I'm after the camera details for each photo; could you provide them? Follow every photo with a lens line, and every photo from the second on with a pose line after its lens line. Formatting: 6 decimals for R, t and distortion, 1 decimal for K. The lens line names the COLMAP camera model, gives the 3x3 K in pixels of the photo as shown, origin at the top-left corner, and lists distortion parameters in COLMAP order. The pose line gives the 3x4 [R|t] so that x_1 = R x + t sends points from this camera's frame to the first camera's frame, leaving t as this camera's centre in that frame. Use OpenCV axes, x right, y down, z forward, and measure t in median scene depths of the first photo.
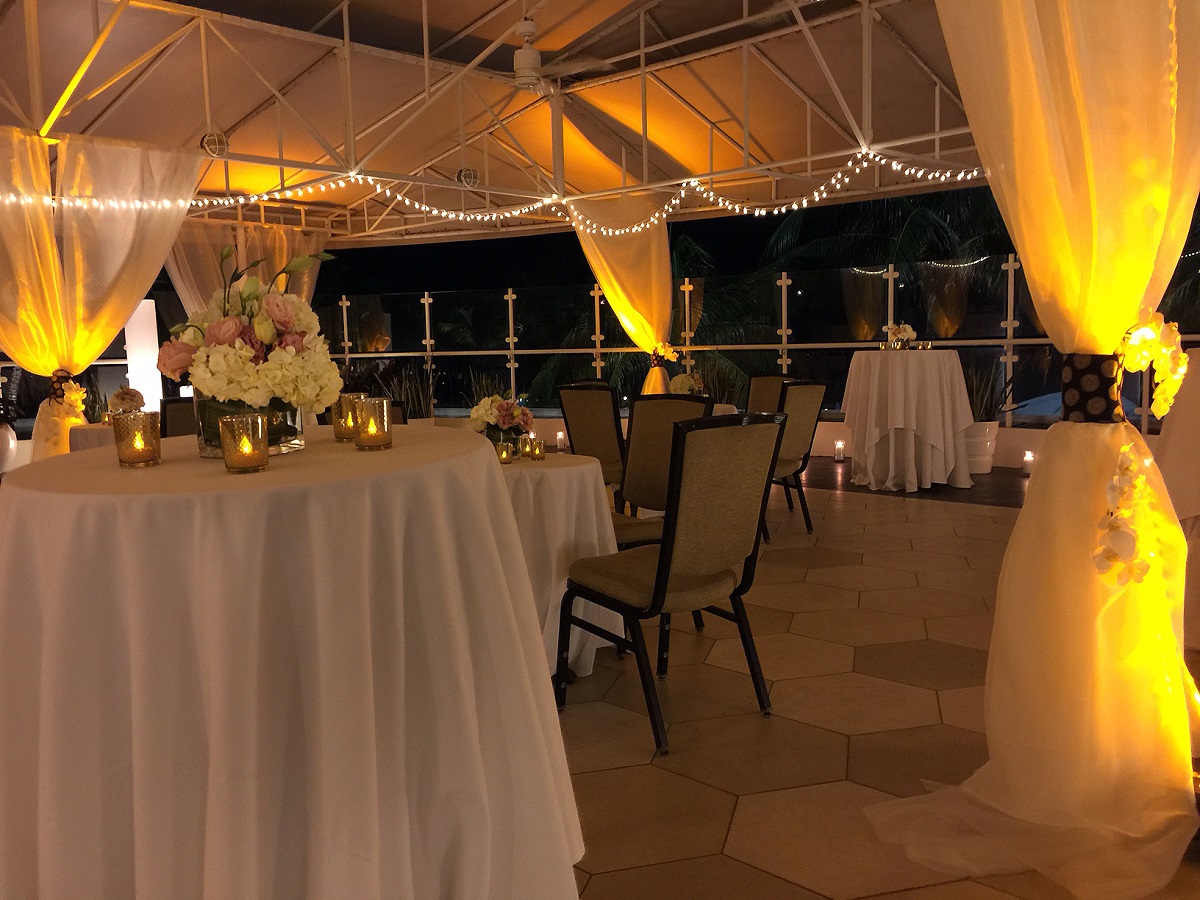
lens RADIAL K [[1028.1, 0, 599.5], [0, 1028.1, 443.0], [0, 0, 1]] dist [0.078739, -0.122081]
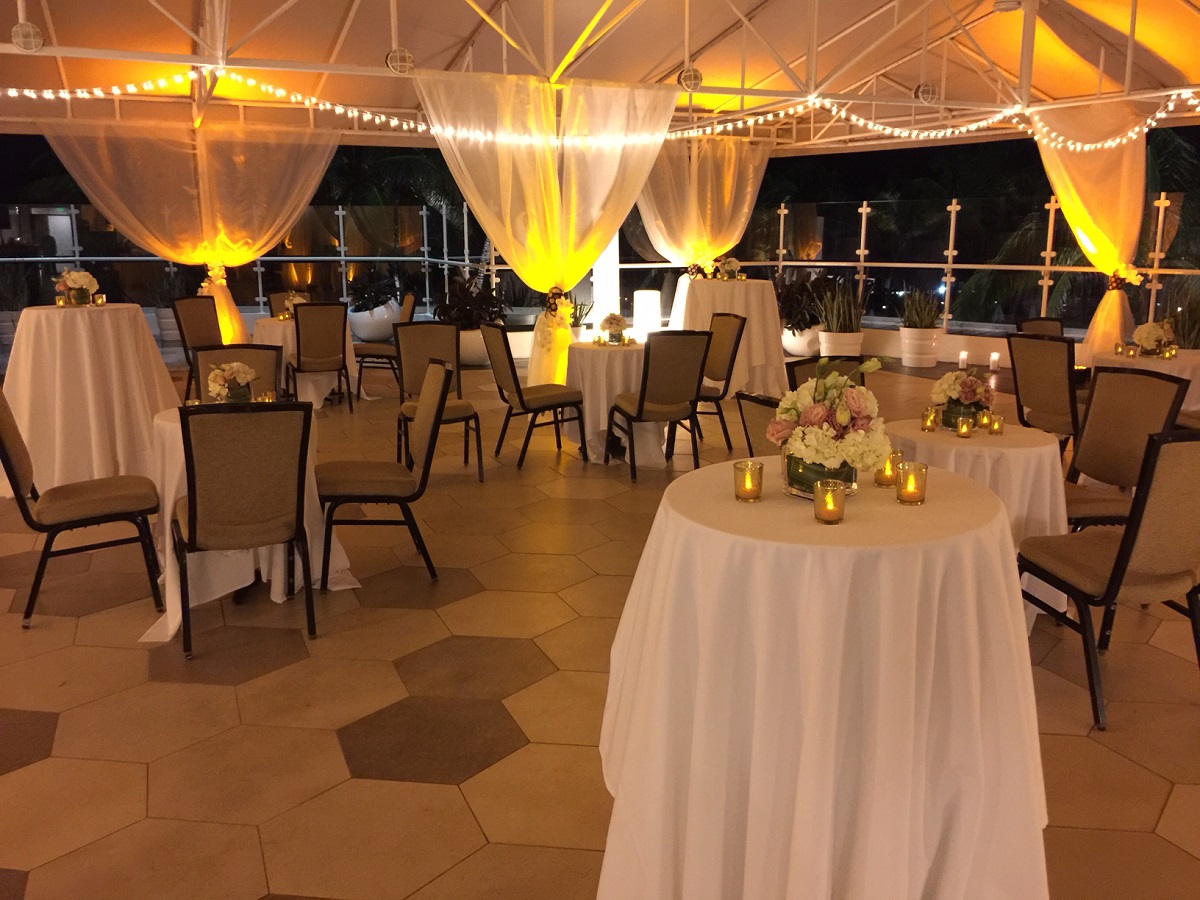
lens RADIAL K [[1028.1, 0, 599.5], [0, 1028.1, 443.0], [0, 0, 1]] dist [0.078739, -0.122081]
pose [[0.923761, 0.100338, -0.369592, -0.017117], [-0.058257, 0.990653, 0.123339, -0.035257], [0.378513, -0.092405, 0.920972, -0.063550]]
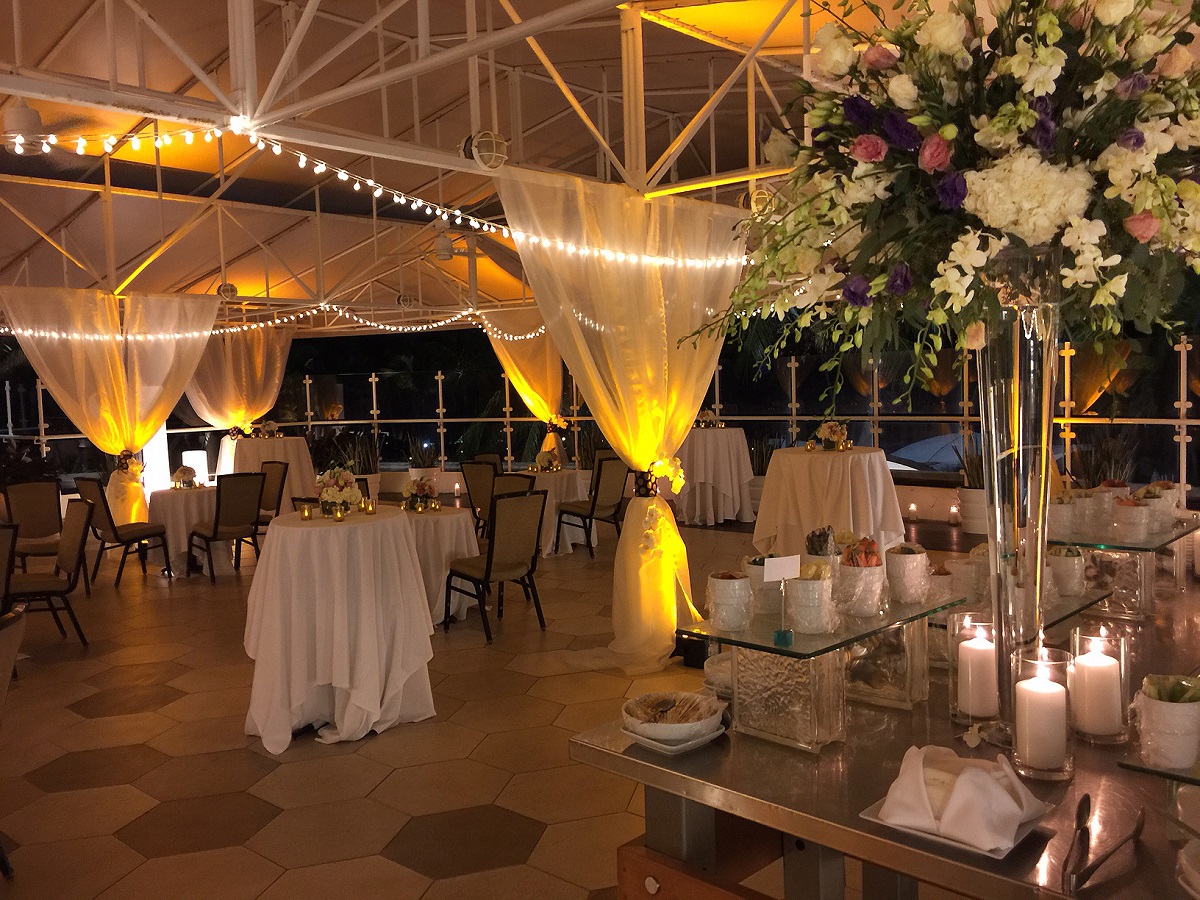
lens RADIAL K [[1028.1, 0, 599.5], [0, 1028.1, 443.0], [0, 0, 1]] dist [0.078739, -0.122081]
pose [[0.998493, -0.008332, 0.054245, 0.061299], [0.010314, 0.999285, -0.036368, -0.016640], [-0.053903, 0.036872, 0.997865, -0.423503]]
